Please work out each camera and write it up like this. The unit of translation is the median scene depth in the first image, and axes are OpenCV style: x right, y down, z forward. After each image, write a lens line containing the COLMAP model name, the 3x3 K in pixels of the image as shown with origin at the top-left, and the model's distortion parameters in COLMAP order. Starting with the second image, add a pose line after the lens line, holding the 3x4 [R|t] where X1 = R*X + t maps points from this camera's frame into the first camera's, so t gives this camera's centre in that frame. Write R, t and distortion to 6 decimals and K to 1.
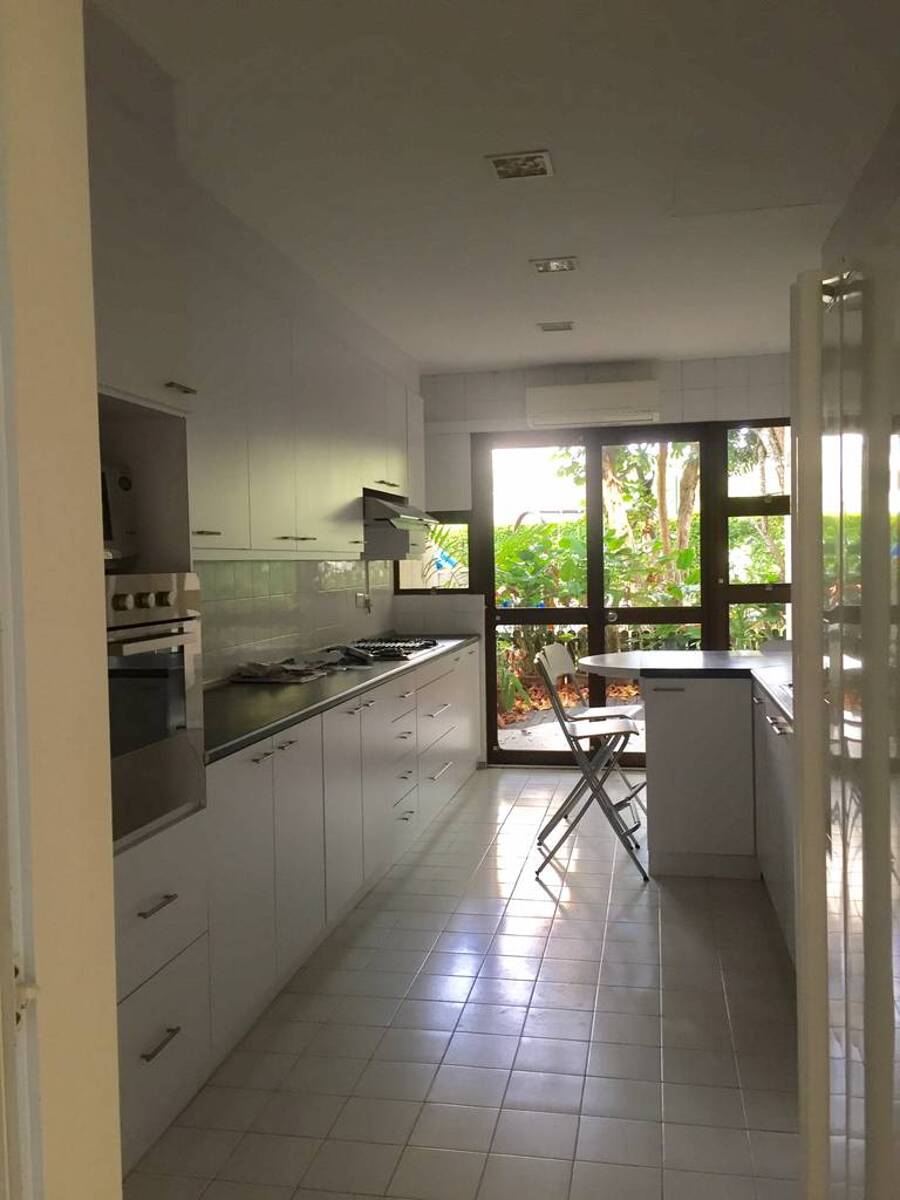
lens RADIAL K [[1013.0, 0, 450.2], [0, 1013.0, 600.2], [0, 0, 1]] dist [-0.000910, 0.000141]
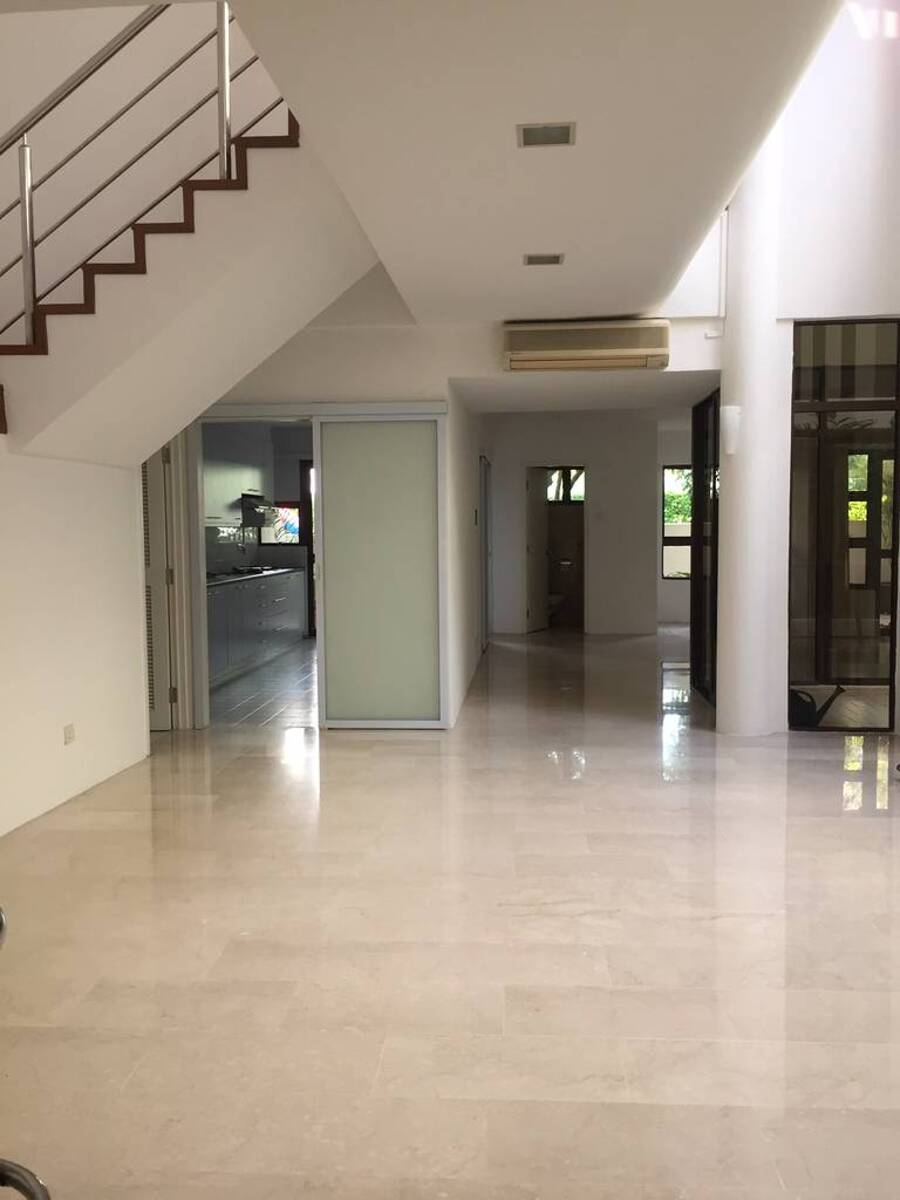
lens RADIAL K [[1013.0, 0, 450.0], [0, 1013.0, 600.4], [0, 0, 1]] dist [-0.000910, 0.000141]
pose [[0.992713, 0.000038, 0.120502, 0.079013], [-0.004296, 0.999375, 0.035077, 0.031088], [-0.120425, -0.035339, 0.992093, -1.002080]]
